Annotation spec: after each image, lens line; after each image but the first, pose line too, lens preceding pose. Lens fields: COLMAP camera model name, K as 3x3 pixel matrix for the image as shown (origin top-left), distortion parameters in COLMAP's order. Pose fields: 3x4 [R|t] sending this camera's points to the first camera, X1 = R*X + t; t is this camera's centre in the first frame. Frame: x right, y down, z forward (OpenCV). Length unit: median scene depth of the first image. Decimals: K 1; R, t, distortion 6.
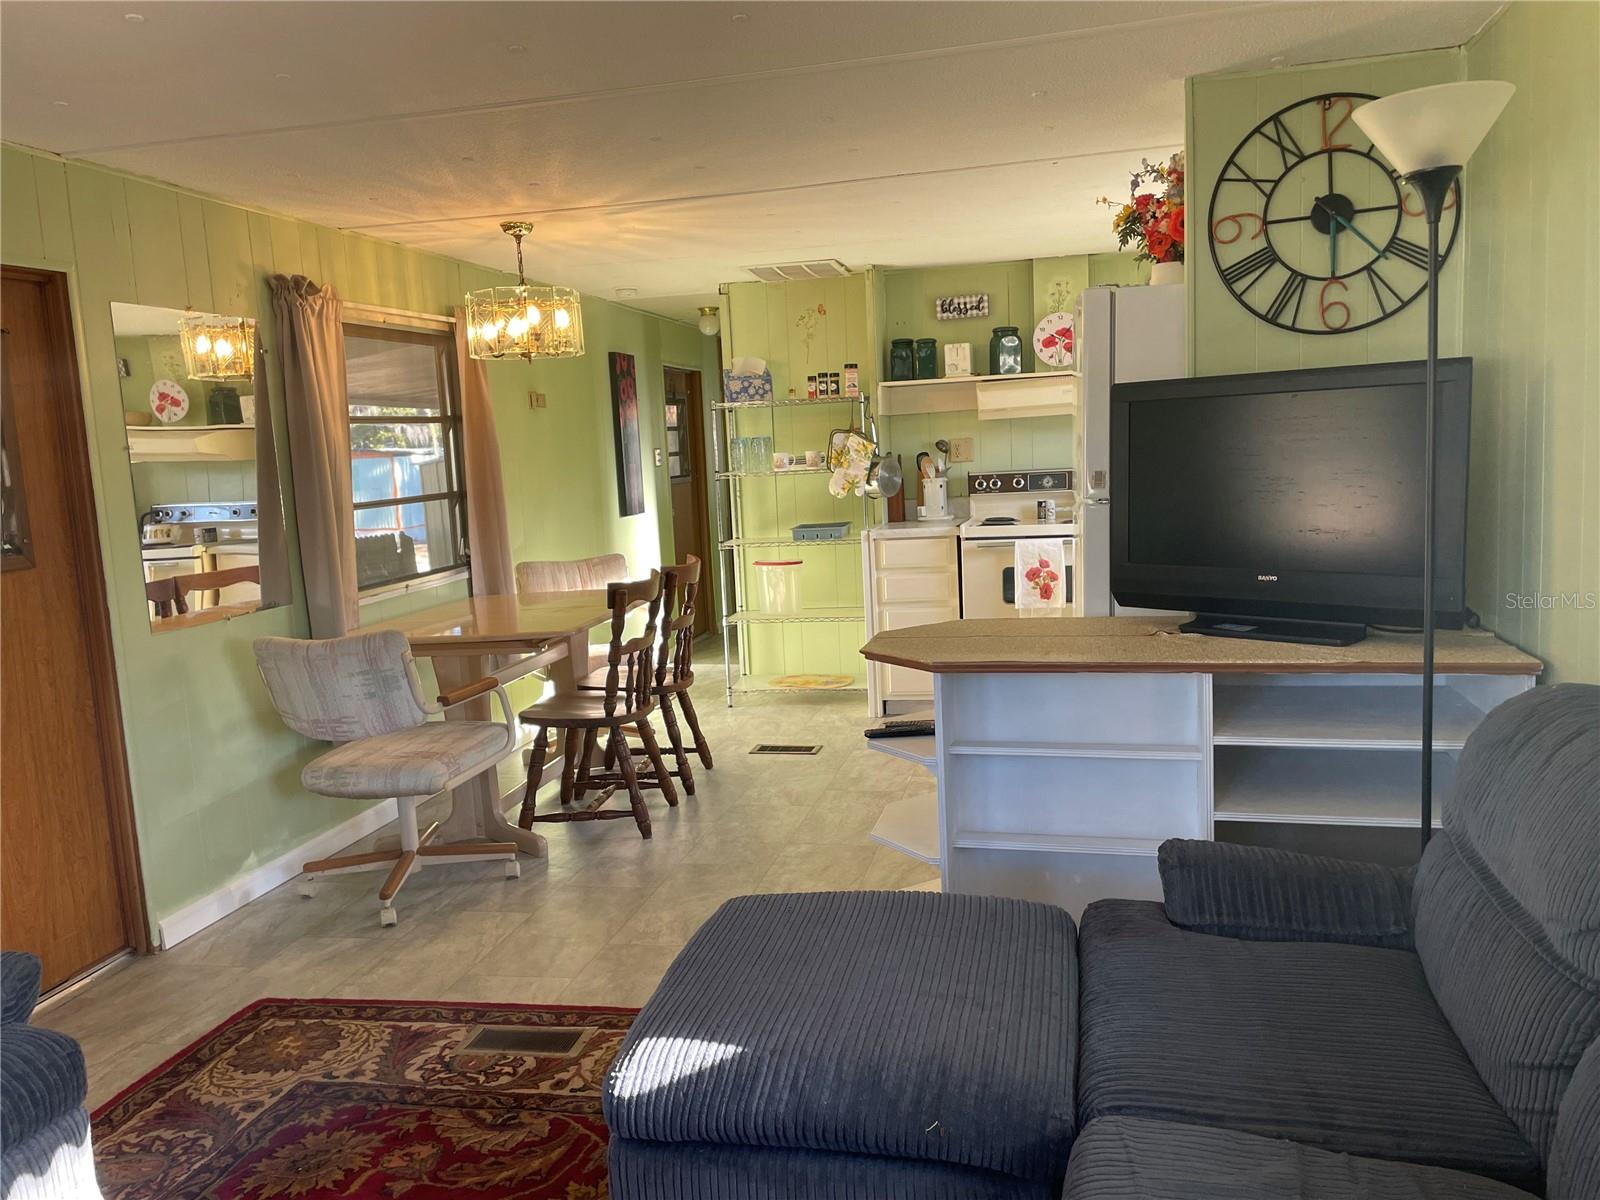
lens RADIAL K [[1211.2, 0, 807.1], [0, 1211.2, 605.7], [0, 0, 1]] dist [0.113081, -0.151226]
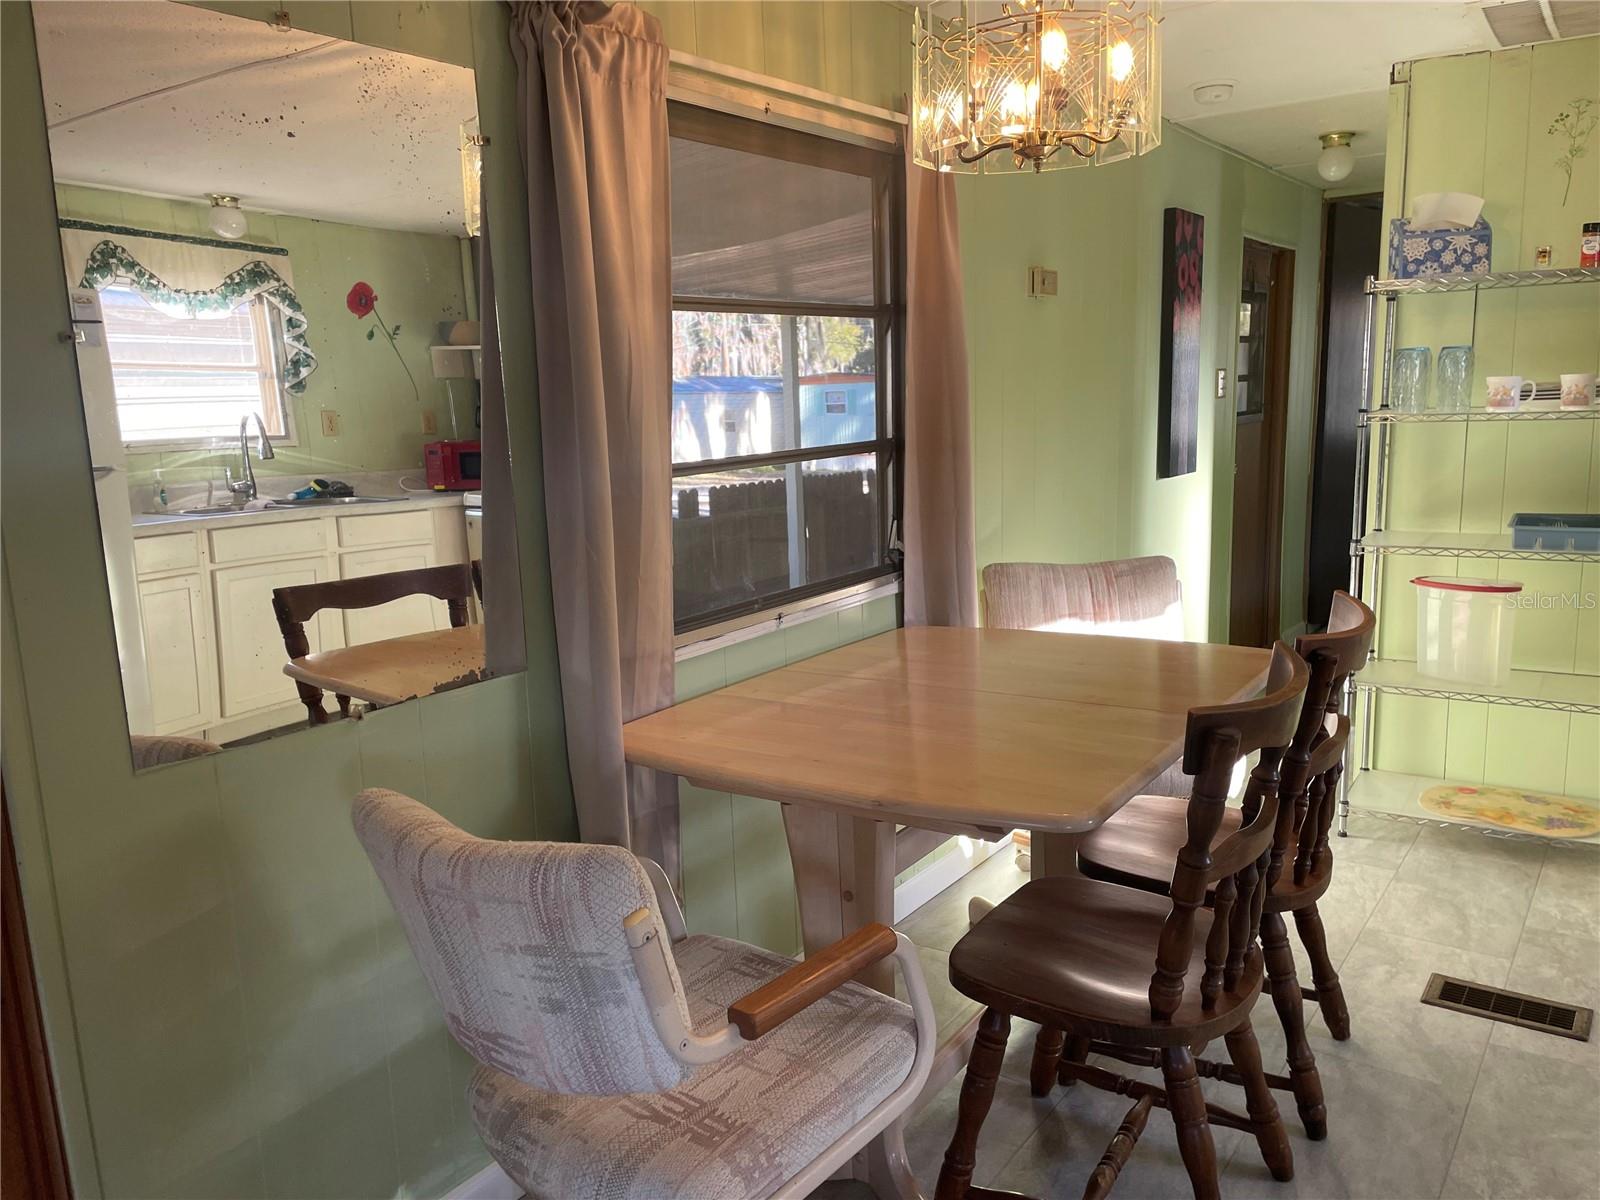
lens RADIAL K [[1204.1, 0, 800.0], [0, 1204.1, 600.0], [0, 0, 1]] dist [0.082441, -0.108958]
pose [[0.919501, 0.086607, -0.383427, -0.099711], [-0.064944, 0.995493, 0.069115, -0.053171], [0.387685, -0.038650, 0.920981, 0.447716]]
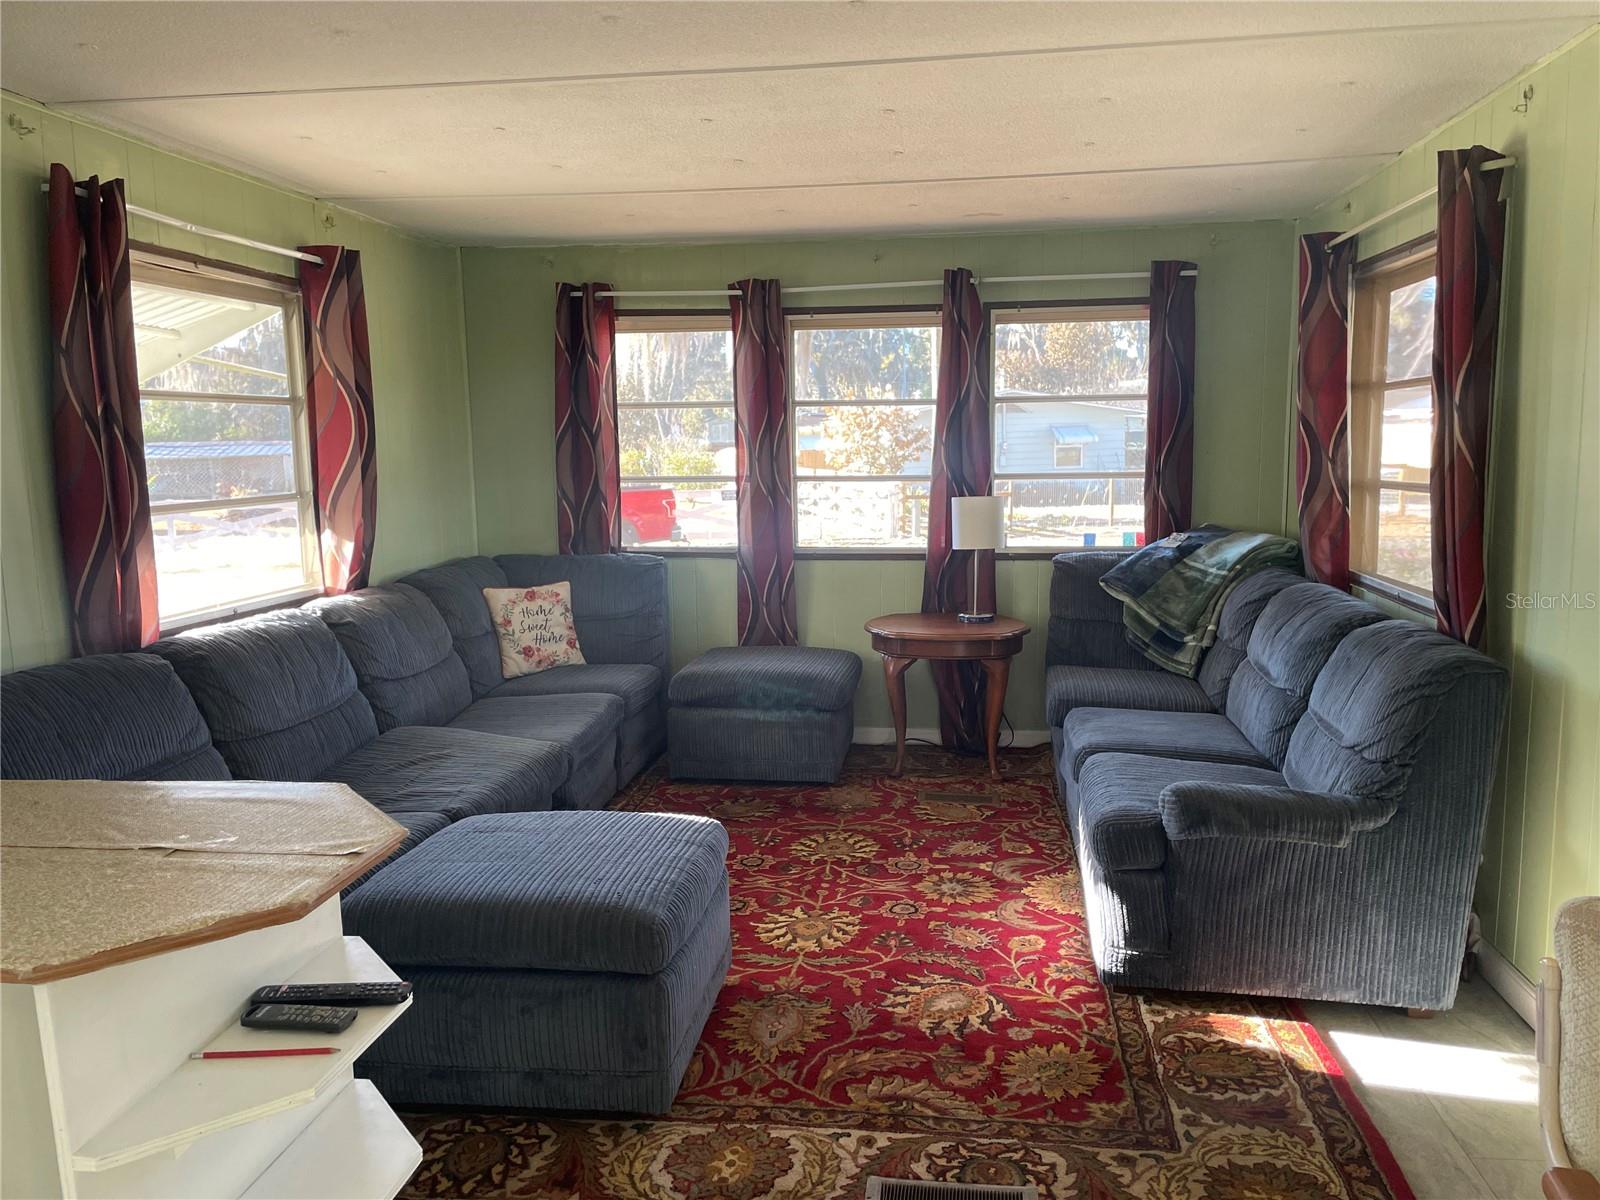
lens RADIAL K [[1211.2, 0, 807.1], [0, 1211.2, 605.7], [0, 0, 1]] dist [0.113081, -0.151226]
pose [[-0.993187, 0.086087, -0.078538, -0.057342], [0.061730, 0.960320, 0.271983, -0.113381], [0.098836, 0.265282, -0.959092, 0.837190]]
